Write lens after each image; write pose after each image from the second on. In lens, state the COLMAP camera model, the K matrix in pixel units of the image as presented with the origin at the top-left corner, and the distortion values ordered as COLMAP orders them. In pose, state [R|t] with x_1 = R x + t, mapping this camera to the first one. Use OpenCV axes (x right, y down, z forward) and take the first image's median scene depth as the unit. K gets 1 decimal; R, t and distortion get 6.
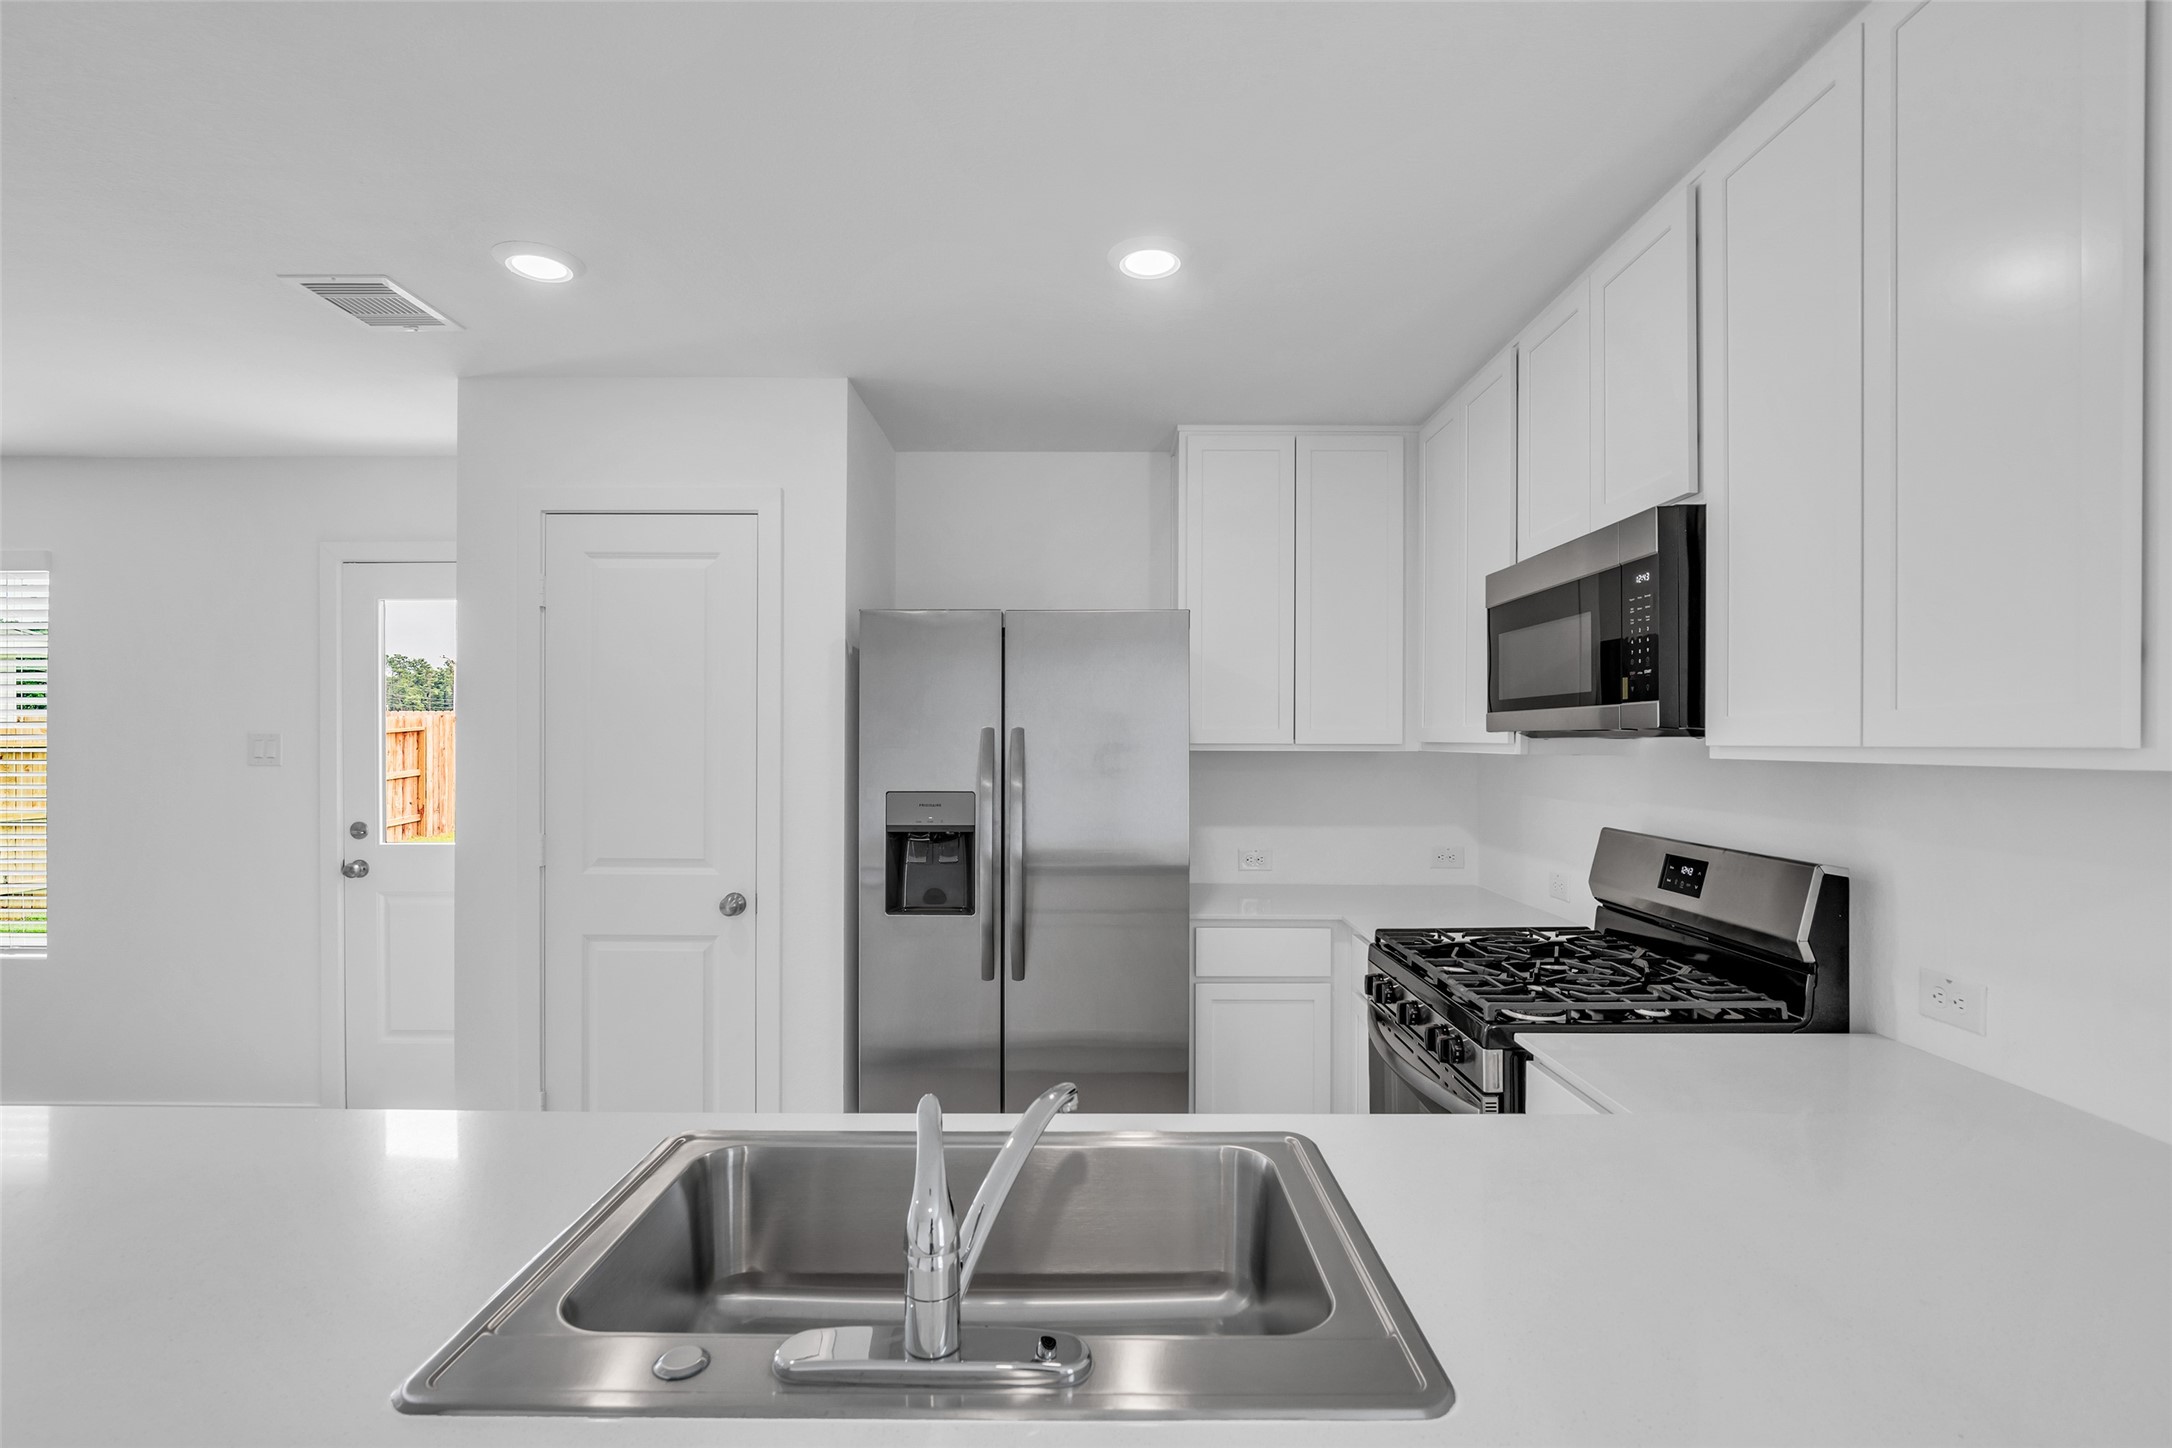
lens RADIAL K [[989.8, 0, 1083.9], [0, 989.8, 737.0], [0, 0, 1]] dist [0.000117, 0.000041]
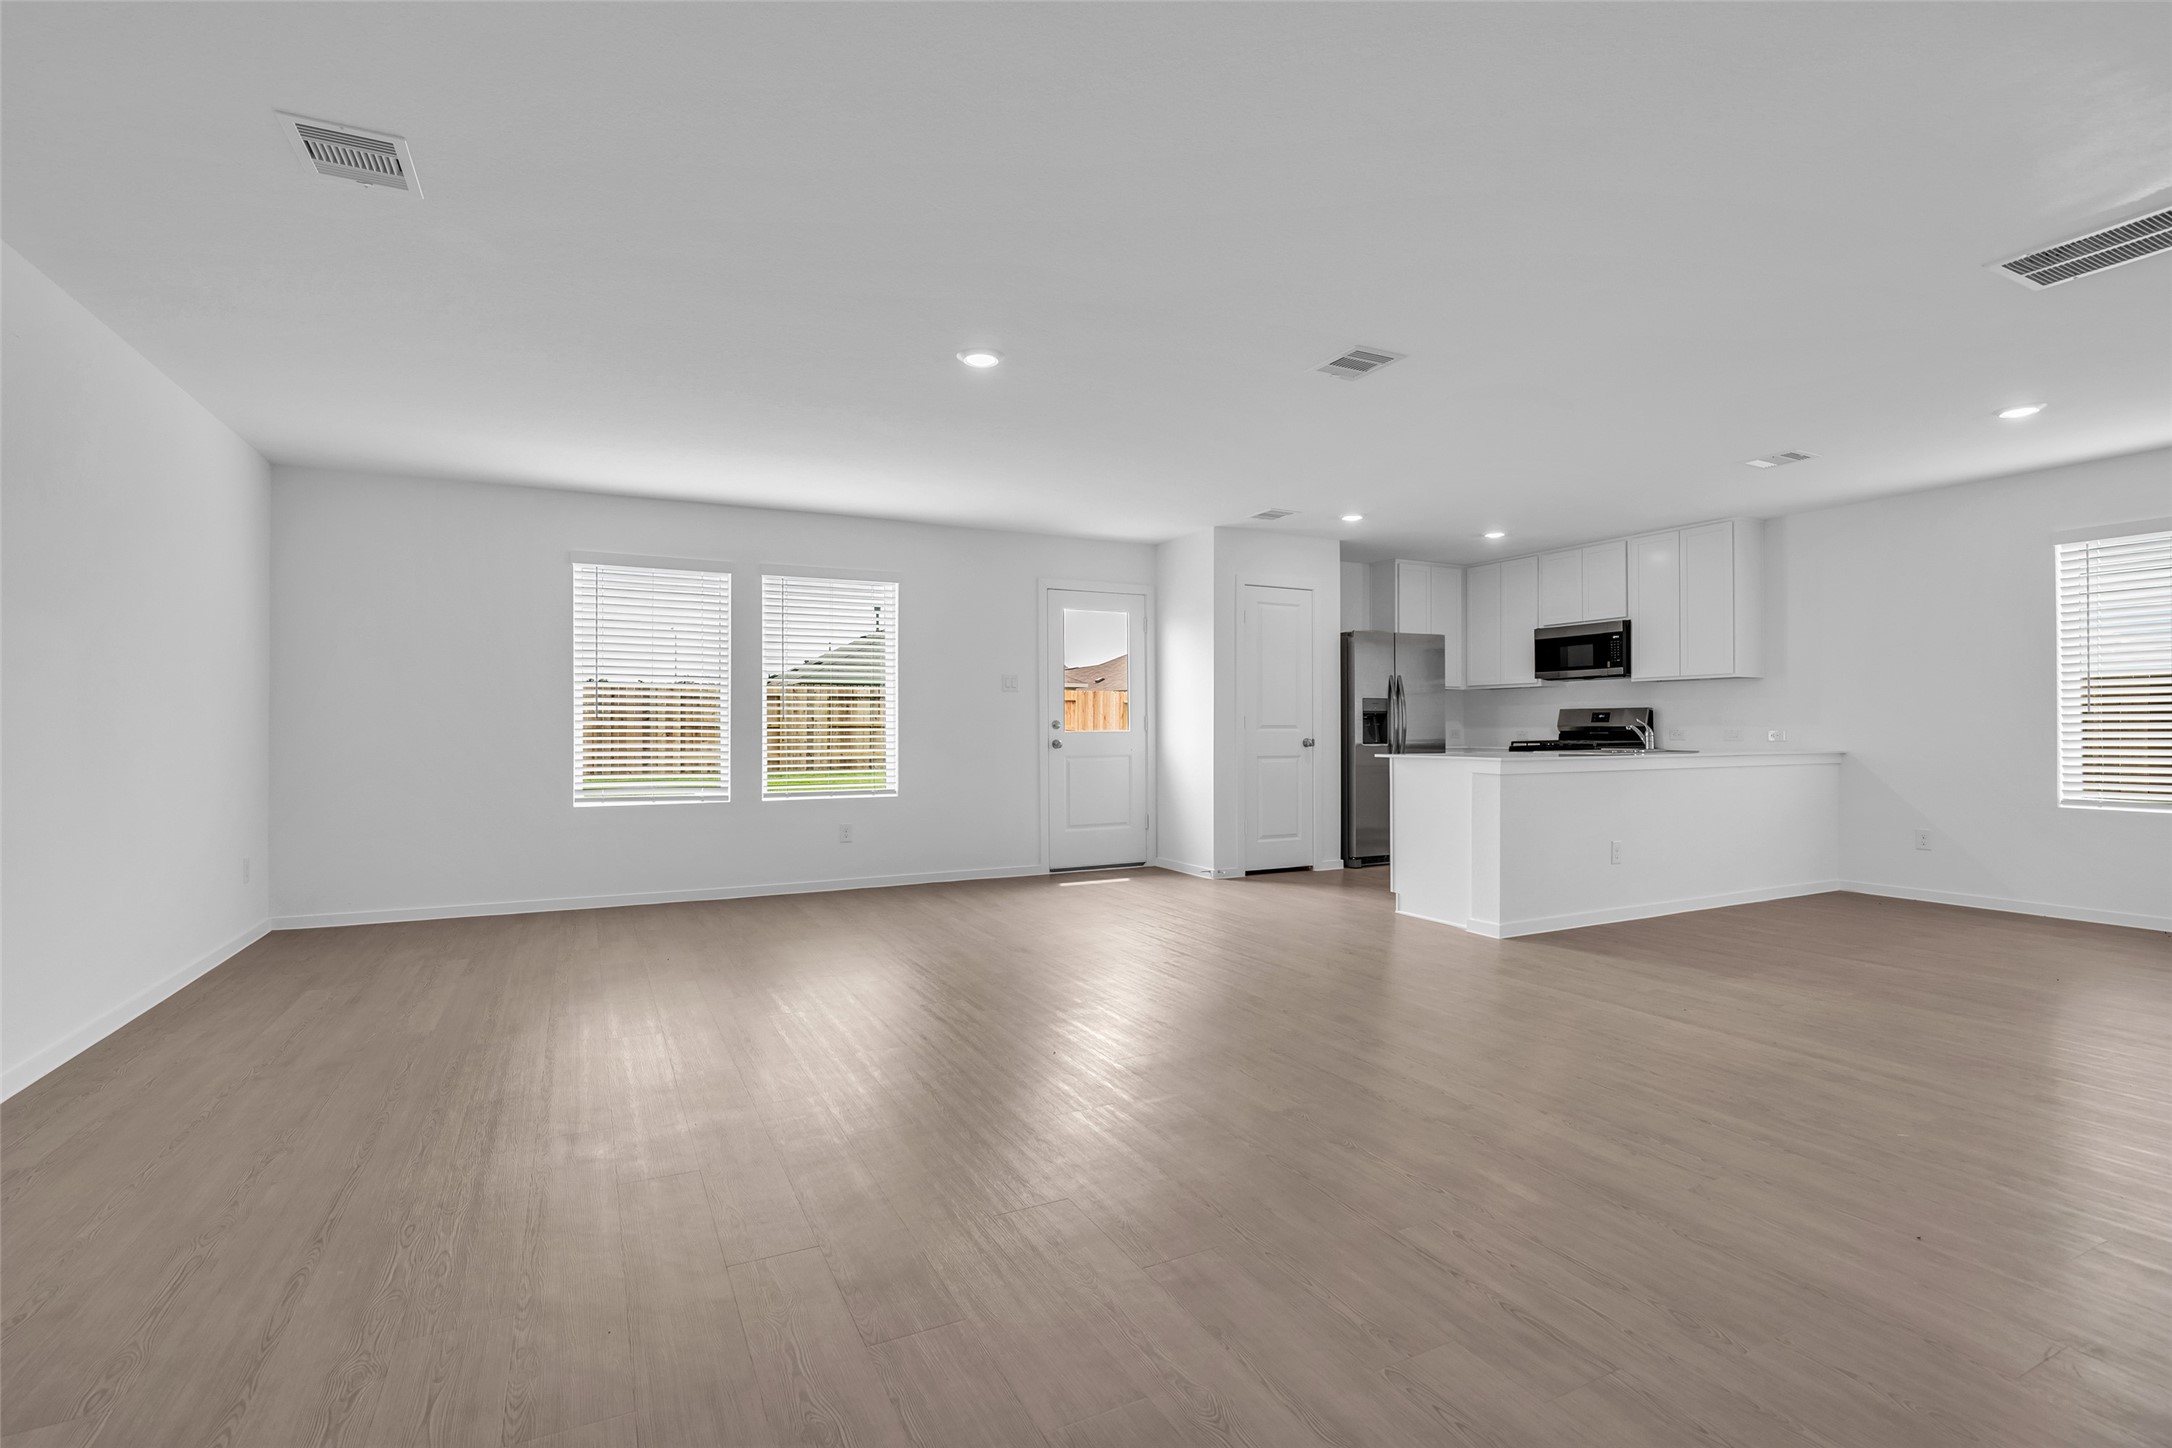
lens RADIAL K [[1000.2, 0, 1086.0], [0, 1000.2, 724.0], [0, 0, 1]] dist [-0.000394, -0.000031]
pose [[0.888626, -0.001660, 0.458630, -2.318092], [0.002876, 0.999994, -0.001954, 0.140046], [-0.458624, 0.003055, 0.888625, -1.171110]]
